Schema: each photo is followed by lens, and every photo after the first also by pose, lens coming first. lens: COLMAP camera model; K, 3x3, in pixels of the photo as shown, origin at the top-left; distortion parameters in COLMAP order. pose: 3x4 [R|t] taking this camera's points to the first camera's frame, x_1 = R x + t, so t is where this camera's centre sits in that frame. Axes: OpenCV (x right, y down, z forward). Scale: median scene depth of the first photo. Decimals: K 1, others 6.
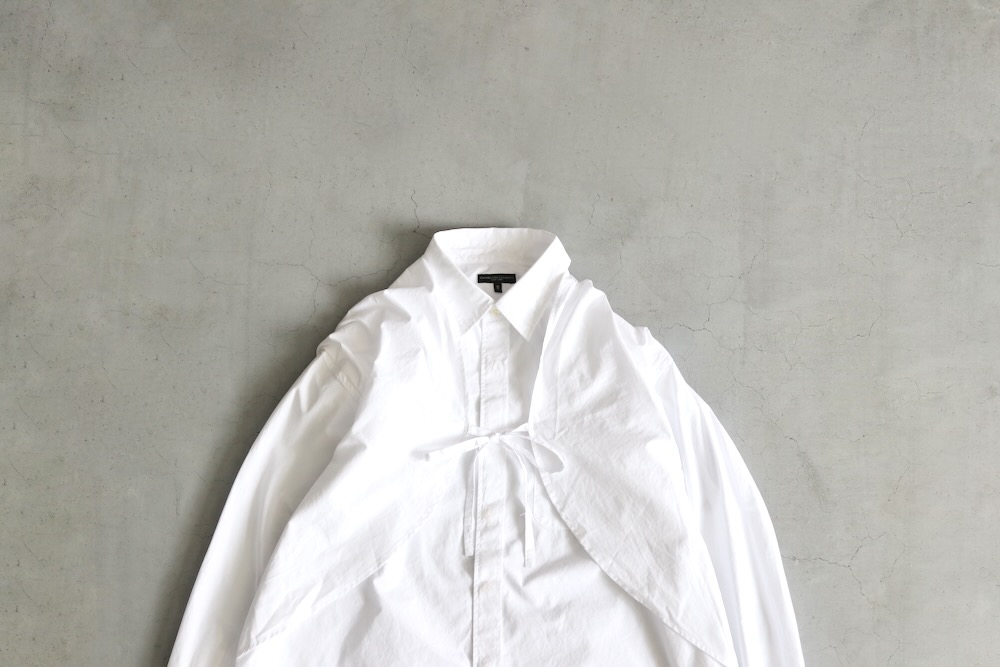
lens RADIAL K [[2004.1, 0, 489.7], [0, 2004.1, 352.4], [0, 0, 1]] dist [0.193997, 0.000000]
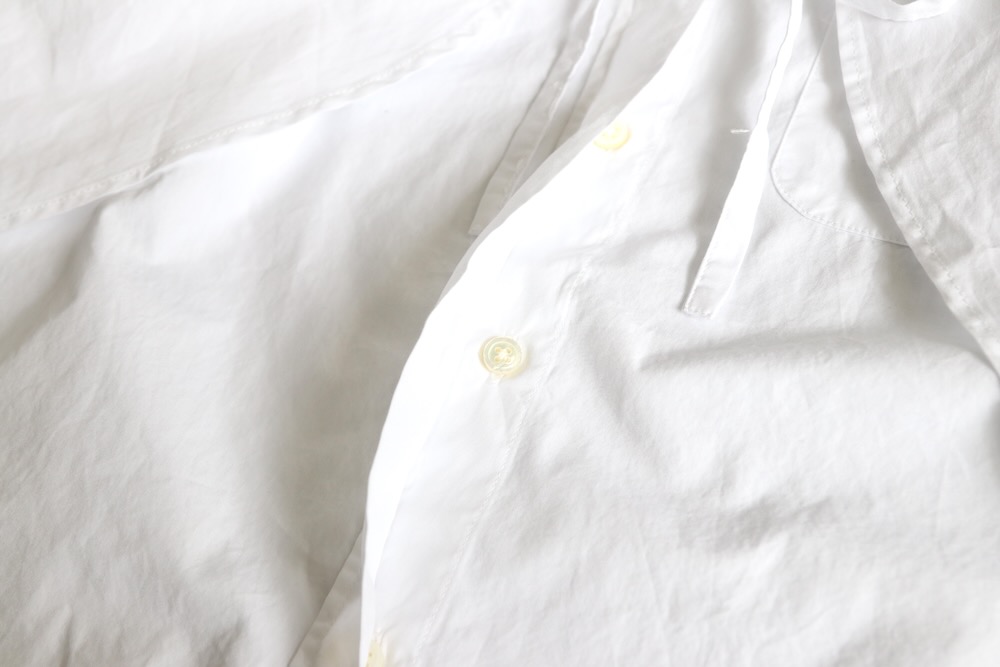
lens RADIAL K [[1297.5, 0, 504.9], [0, 1297.5, 337.1], [0, 0, 1]] dist [-0.064146, 0.000000]
pose [[0.917004, 0.238597, -0.319649, 0.048676], [-0.324403, 0.912394, -0.249599, 0.153496], [0.232092, 0.332579, 0.914070, 0.855065]]
